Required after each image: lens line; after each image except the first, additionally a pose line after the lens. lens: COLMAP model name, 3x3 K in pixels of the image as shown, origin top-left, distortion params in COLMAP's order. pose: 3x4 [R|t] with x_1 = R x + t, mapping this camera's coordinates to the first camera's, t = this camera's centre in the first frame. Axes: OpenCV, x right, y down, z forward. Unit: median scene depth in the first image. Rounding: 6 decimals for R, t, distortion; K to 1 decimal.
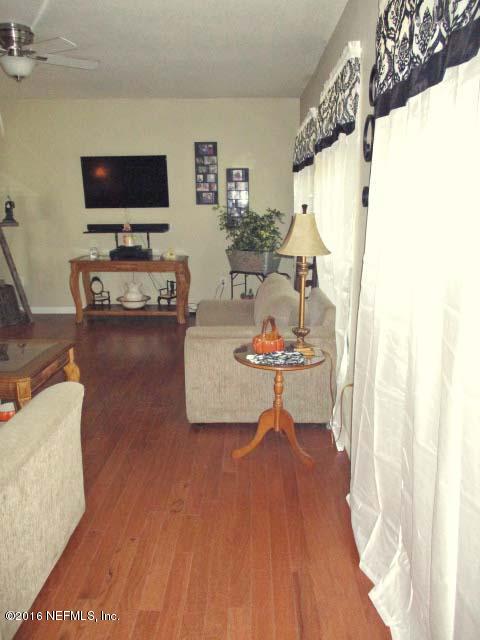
lens RADIAL K [[545.5, 0, 238.3], [0, 545.5, 323.8], [0, 0, 1]] dist [-0.007481, 0.016563]
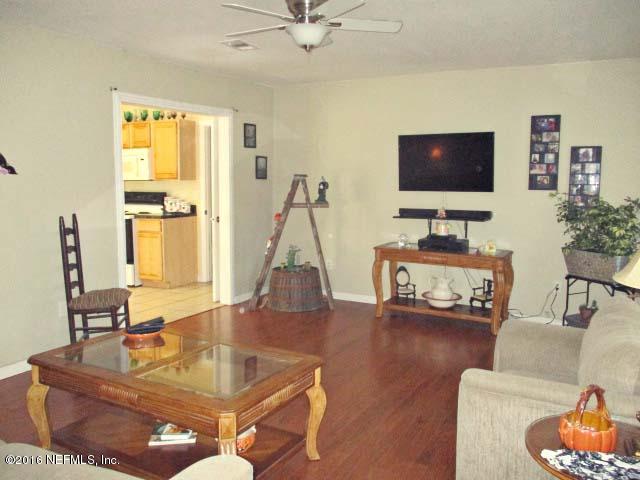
lens RADIAL K [[545.5, 0, 330.0], [0, 545.5, 236.6], [0, 0, 1]] dist [-0.007481, 0.016563]
pose [[0.893948, 0.062687, -0.443765, 0.025550], [-0.115844, 0.988840, -0.093677, -0.039347], [0.432940, 0.135150, 0.891234, 0.156180]]
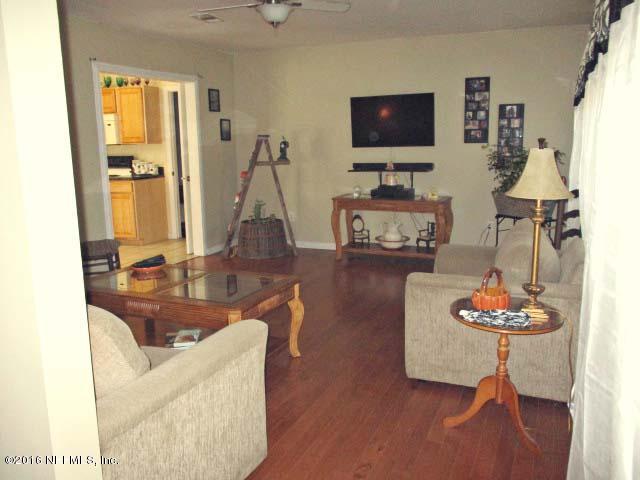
lens RADIAL K [[545.5, 0, 329.7], [0, 545.5, 234.7], [0, 0, 1]] dist [-0.007481, 0.016563]
pose [[0.931195, 0.053884, -0.360518, 0.057808], [-0.073357, 0.996481, -0.040539, -0.005462], [0.357065, 0.064196, 0.931871, 0.048286]]
